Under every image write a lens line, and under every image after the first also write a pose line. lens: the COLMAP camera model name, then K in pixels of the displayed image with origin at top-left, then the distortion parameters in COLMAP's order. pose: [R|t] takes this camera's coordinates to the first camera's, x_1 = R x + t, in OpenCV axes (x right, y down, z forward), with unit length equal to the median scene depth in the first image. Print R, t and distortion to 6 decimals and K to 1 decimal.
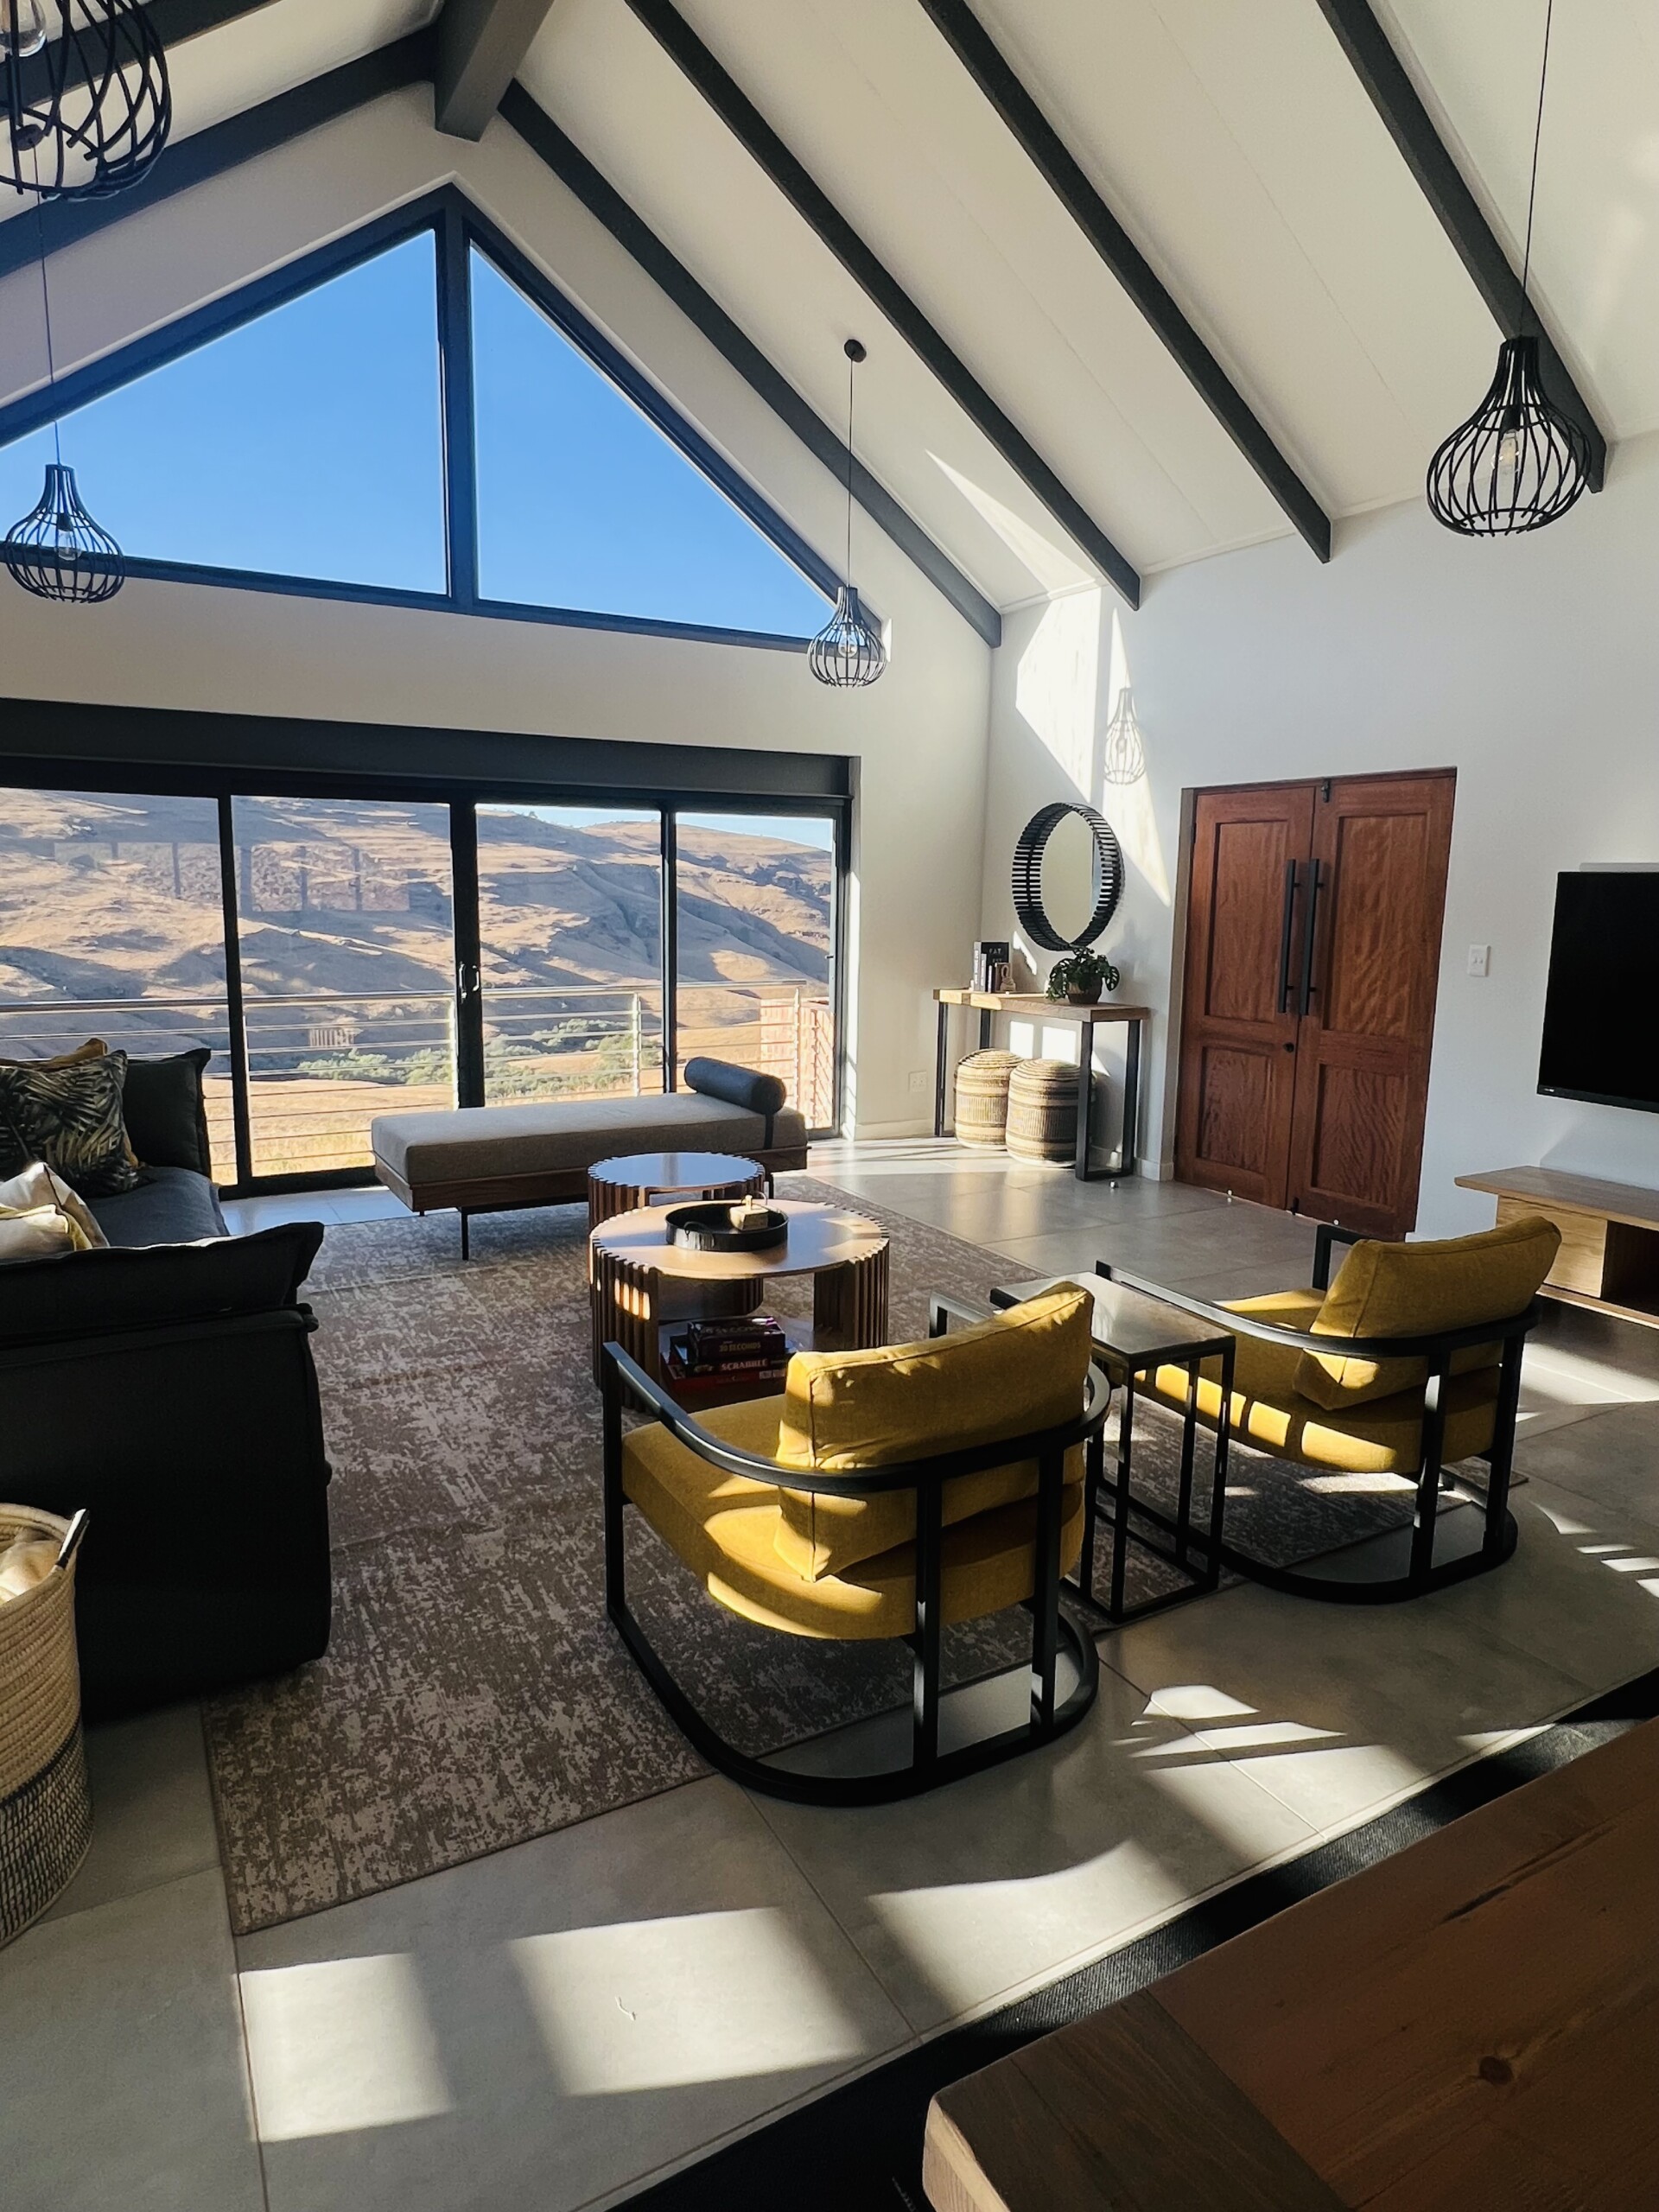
lens RADIAL K [[1305.4, 0, 838.3], [0, 1305.4, 1100.7], [0, 0, 1]] dist [0.000192, 0.014832]
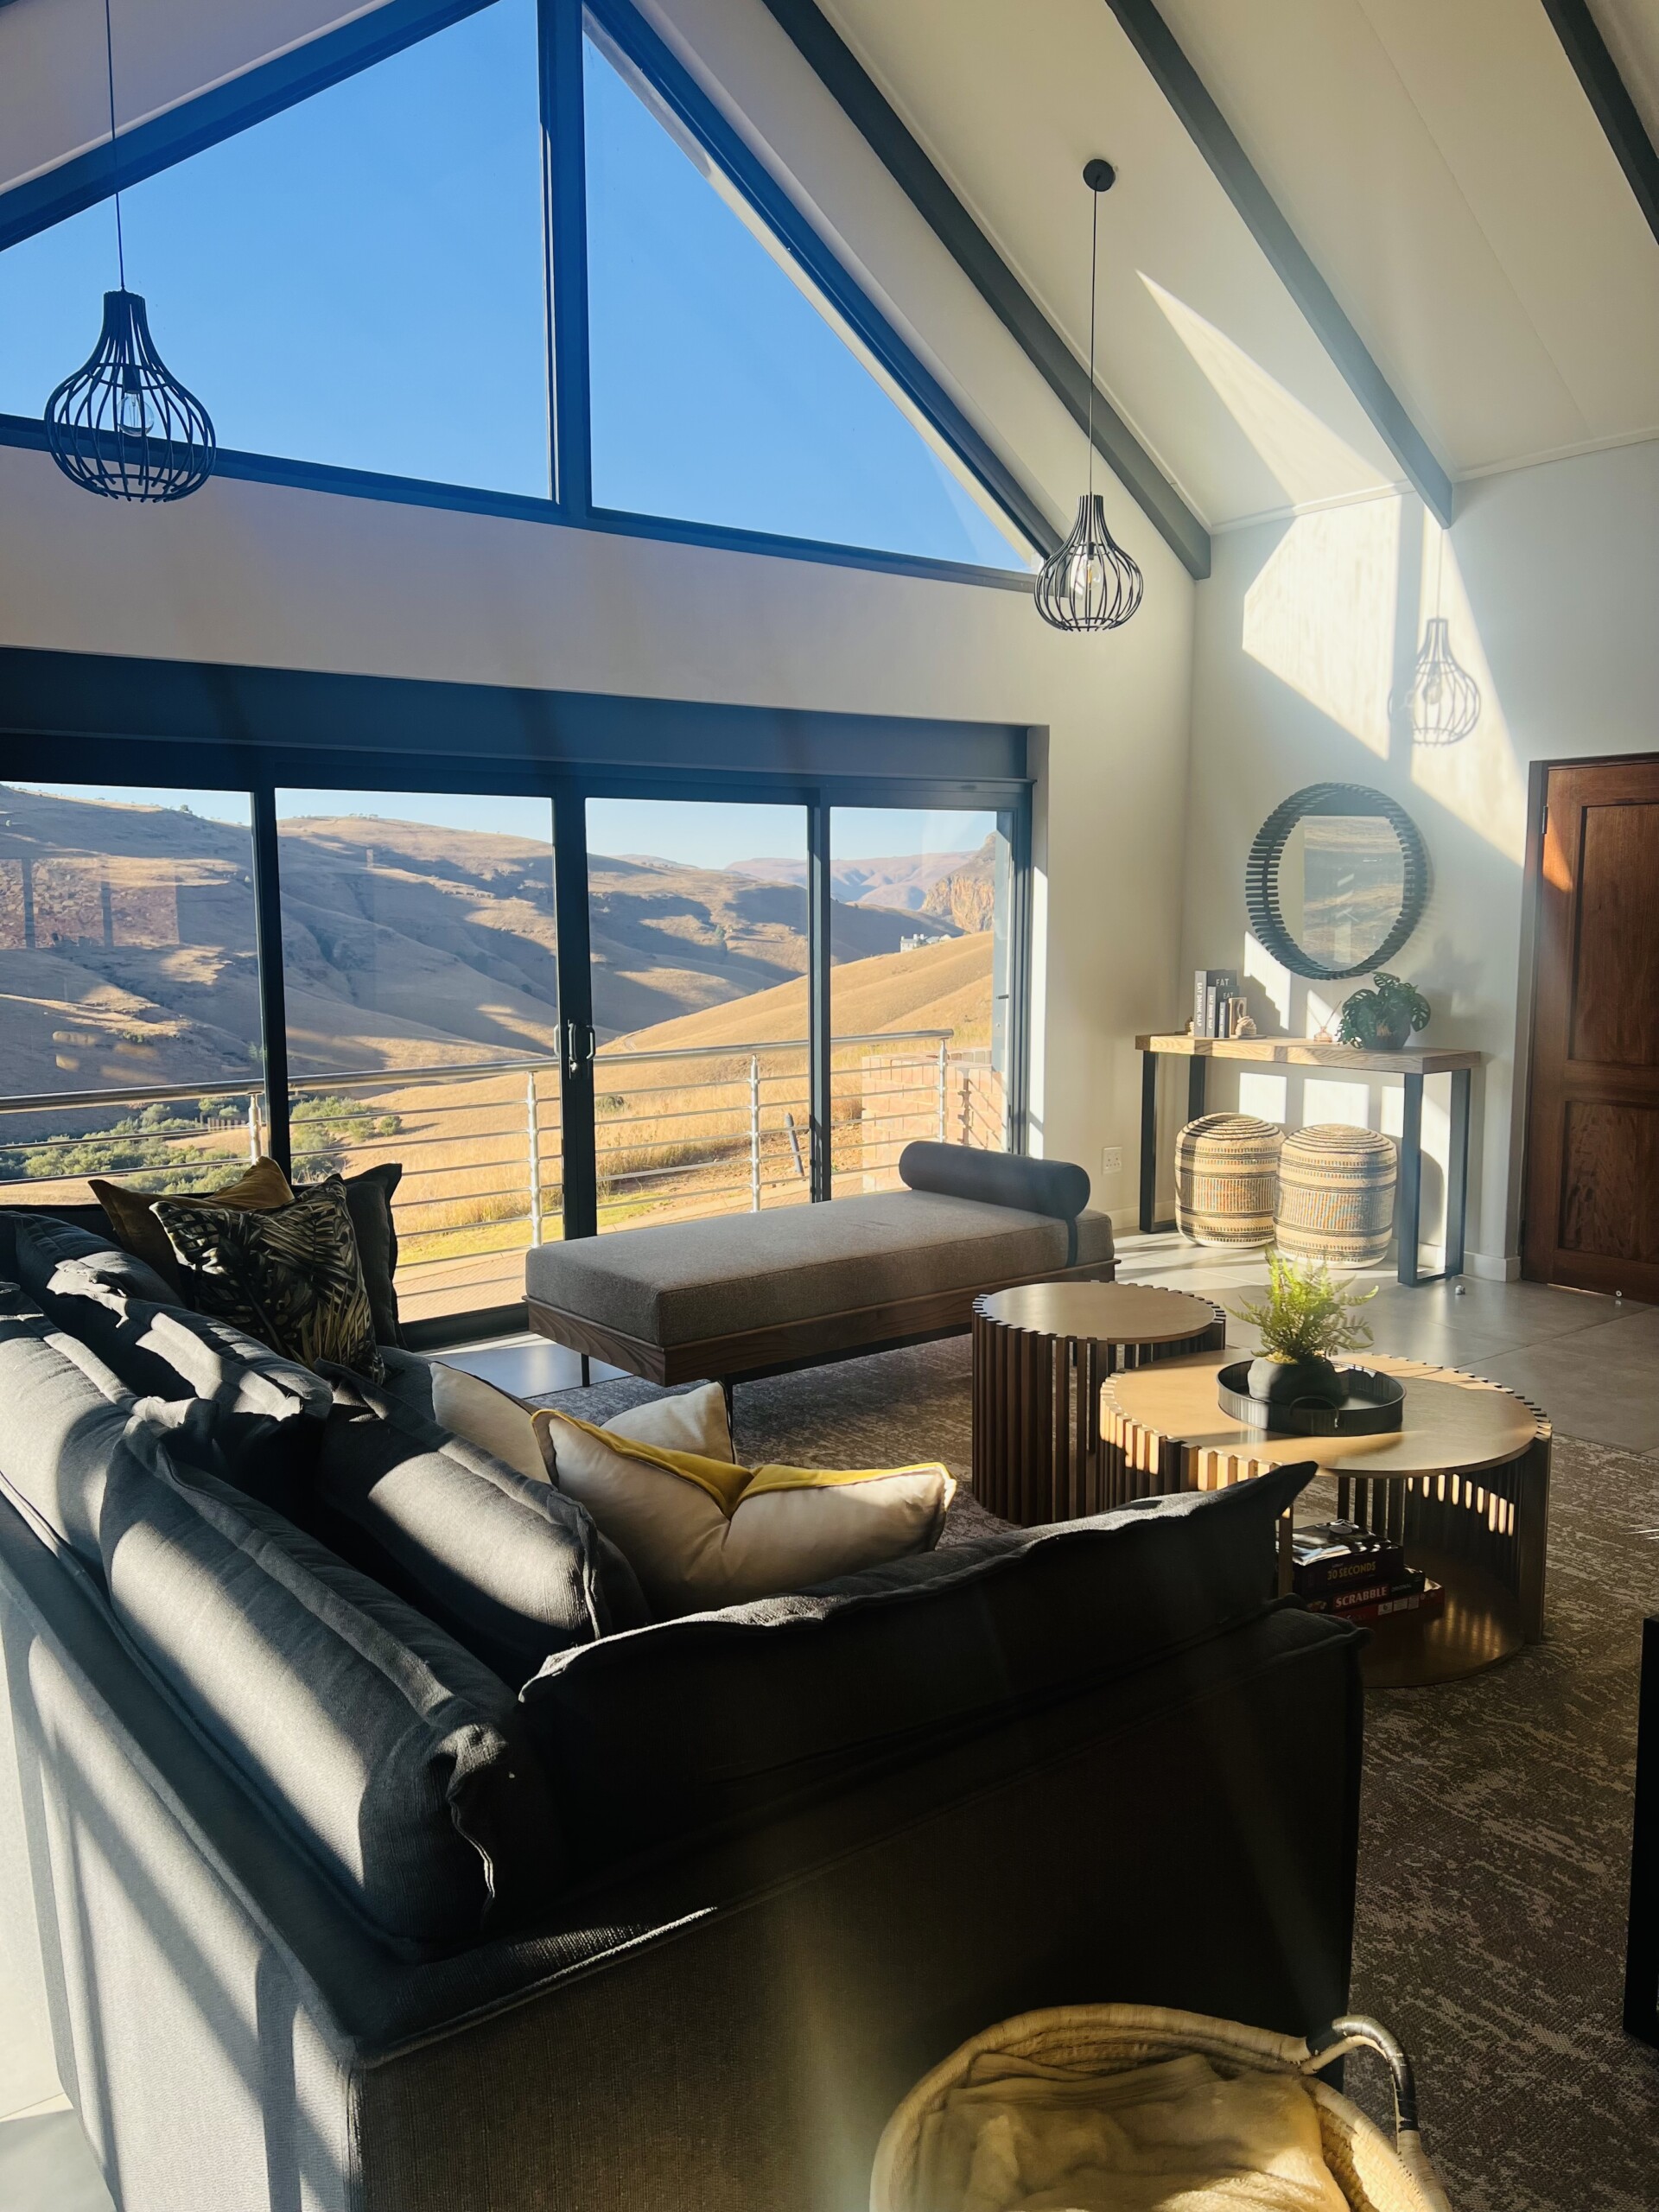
lens RADIAL K [[1674.4, 0, 814.5], [0, 1674.4, 1121.9], [0, 0, 1]] dist [0.082145, -0.109363]
pose [[0.991465, -0.037743, 0.124790, -0.273206], [0.041300, 0.998807, -0.026041, -0.021831], [-0.123658, 0.030973, 0.991841, 0.082859]]
